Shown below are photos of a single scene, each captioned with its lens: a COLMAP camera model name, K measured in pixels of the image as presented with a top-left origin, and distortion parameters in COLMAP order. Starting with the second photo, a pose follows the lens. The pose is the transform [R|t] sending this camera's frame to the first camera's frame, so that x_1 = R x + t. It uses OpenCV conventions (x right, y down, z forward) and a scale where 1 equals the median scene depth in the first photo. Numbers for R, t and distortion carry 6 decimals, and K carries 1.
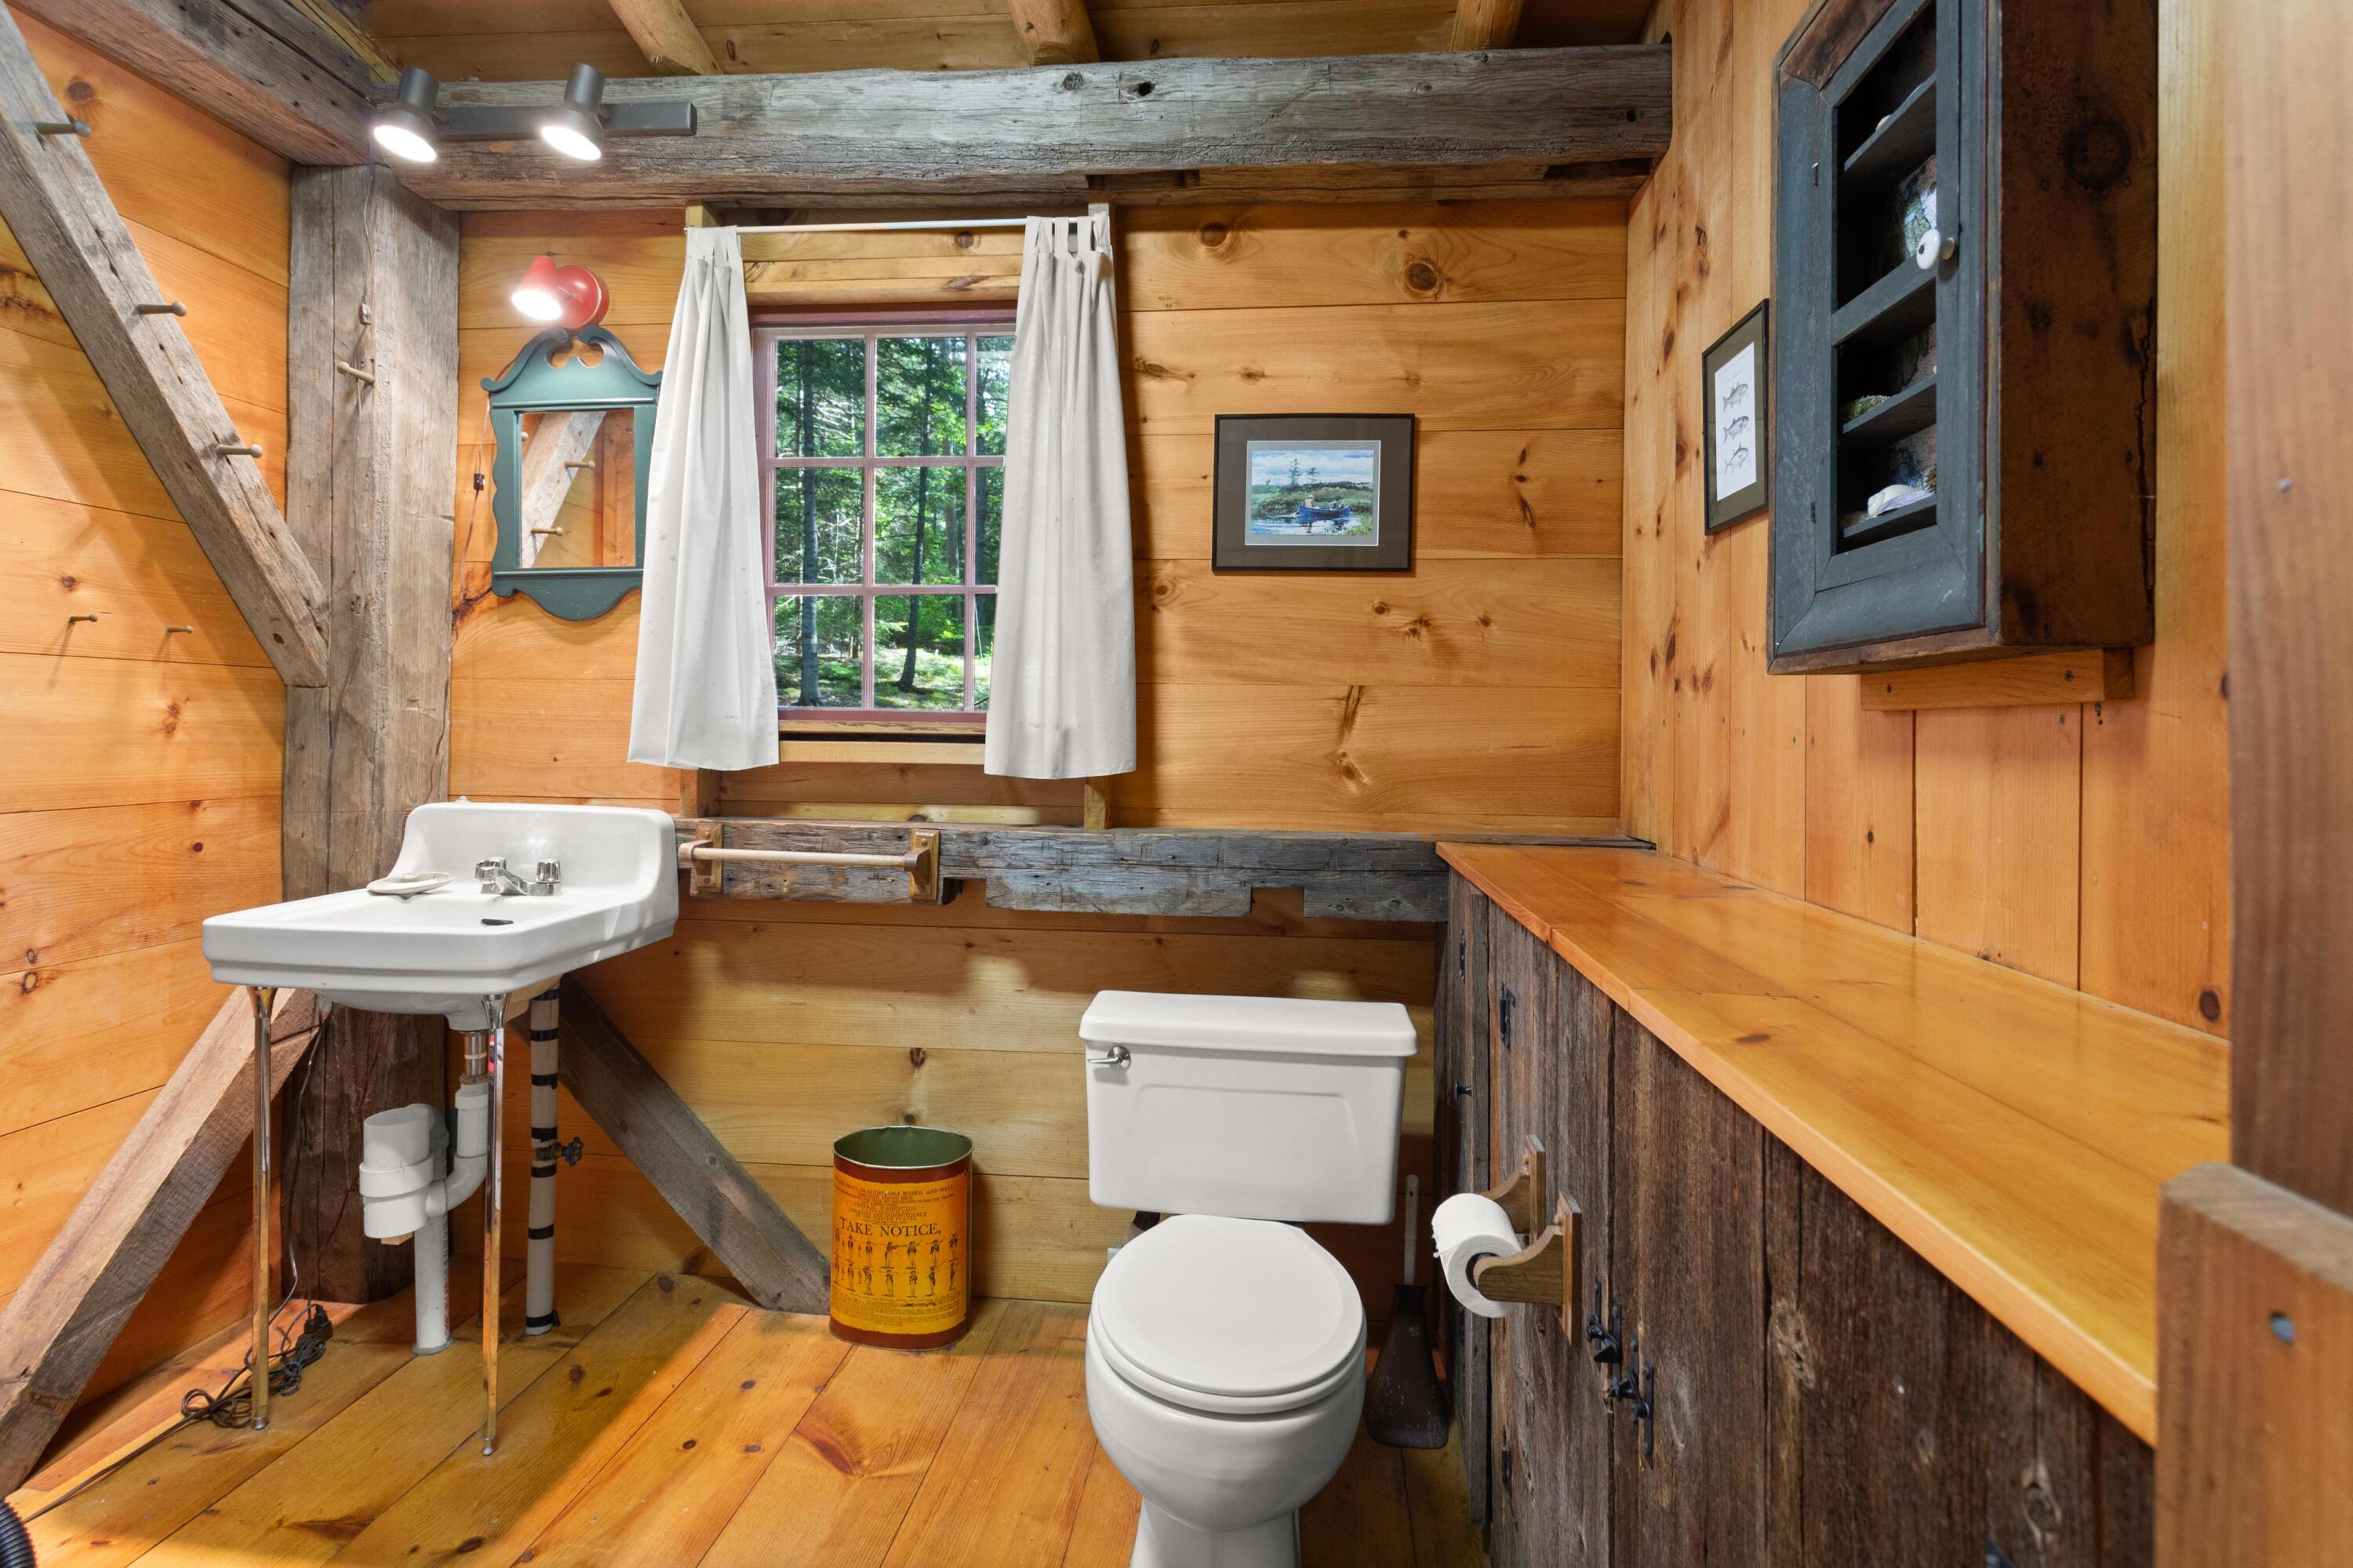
lens RADIAL K [[1139.0, 0, 1191.2], [0, 1139.0, 713.4], [0, 0, 1]] dist [0.003067, 0.000062]
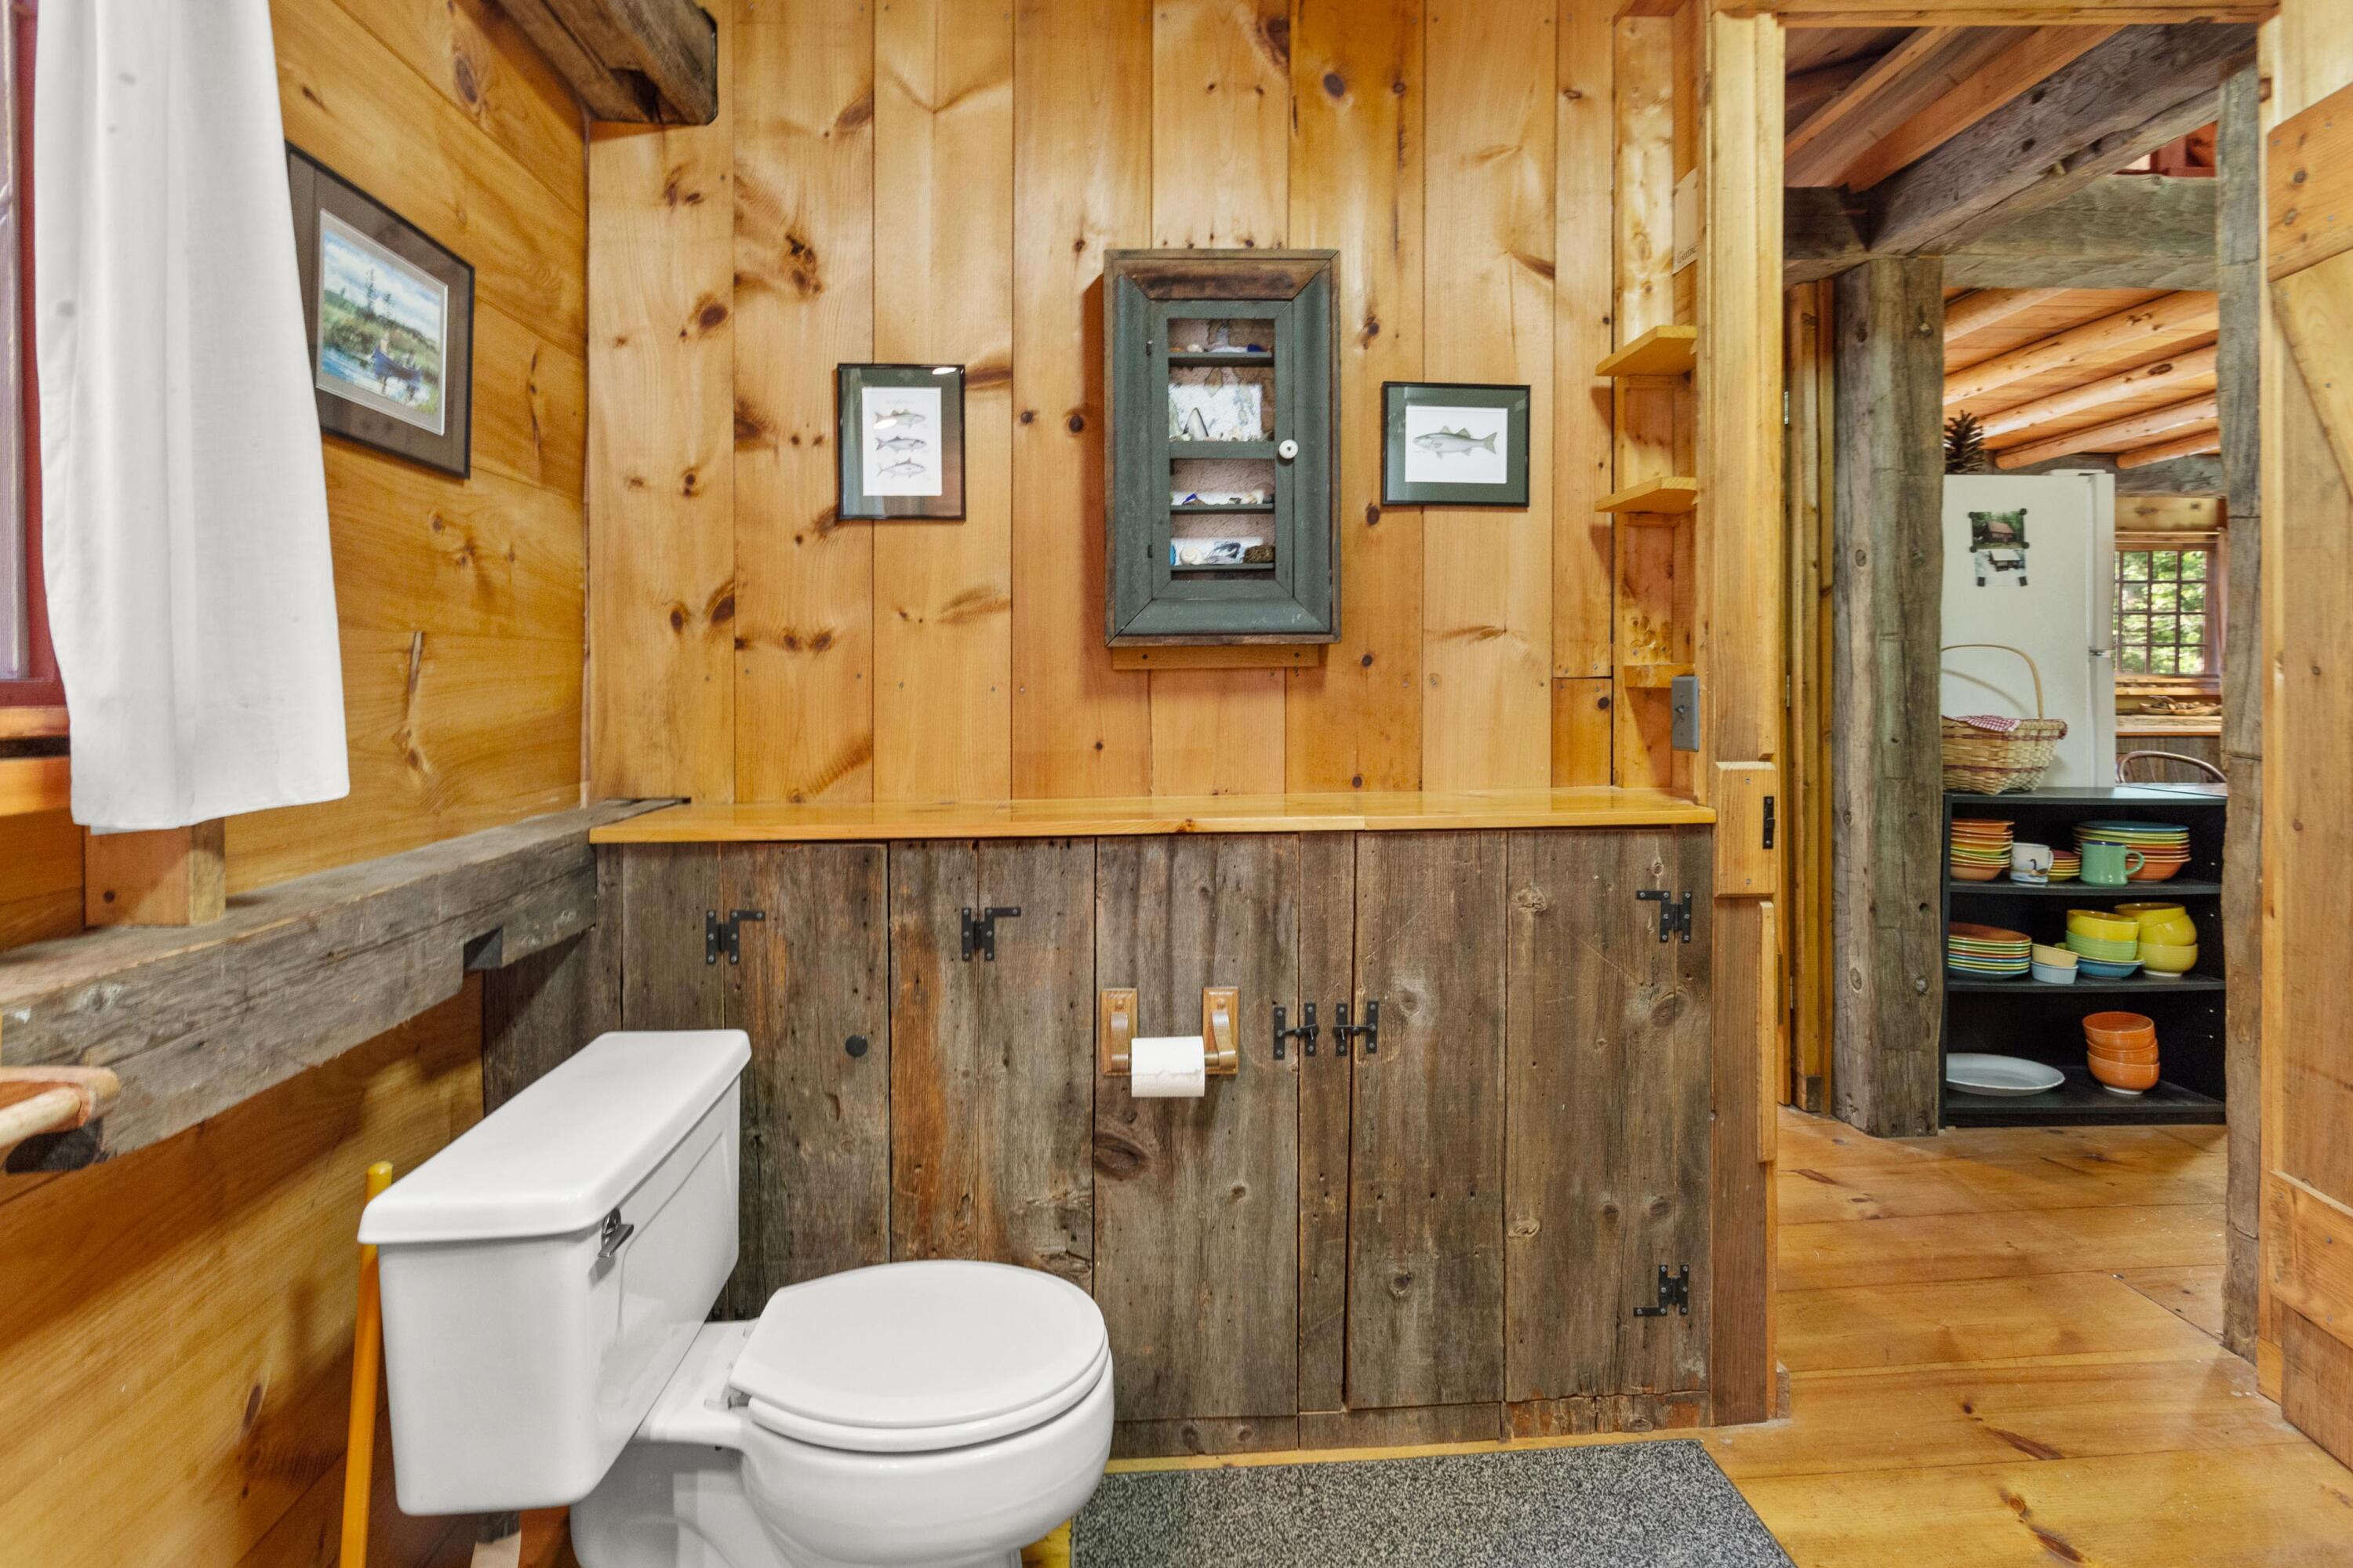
lens RADIAL K [[1139.0, 0, 1179.1], [0, 1139.0, 676.9], [0, 0, 1]] dist [0.003067, 0.000062]
pose [[-0.159969, -0.014386, 0.987017, -0.607073], [-0.005229, 0.999892, 0.013727, -0.008976], [-0.987108, -0.002966, -0.160027, 0.659771]]
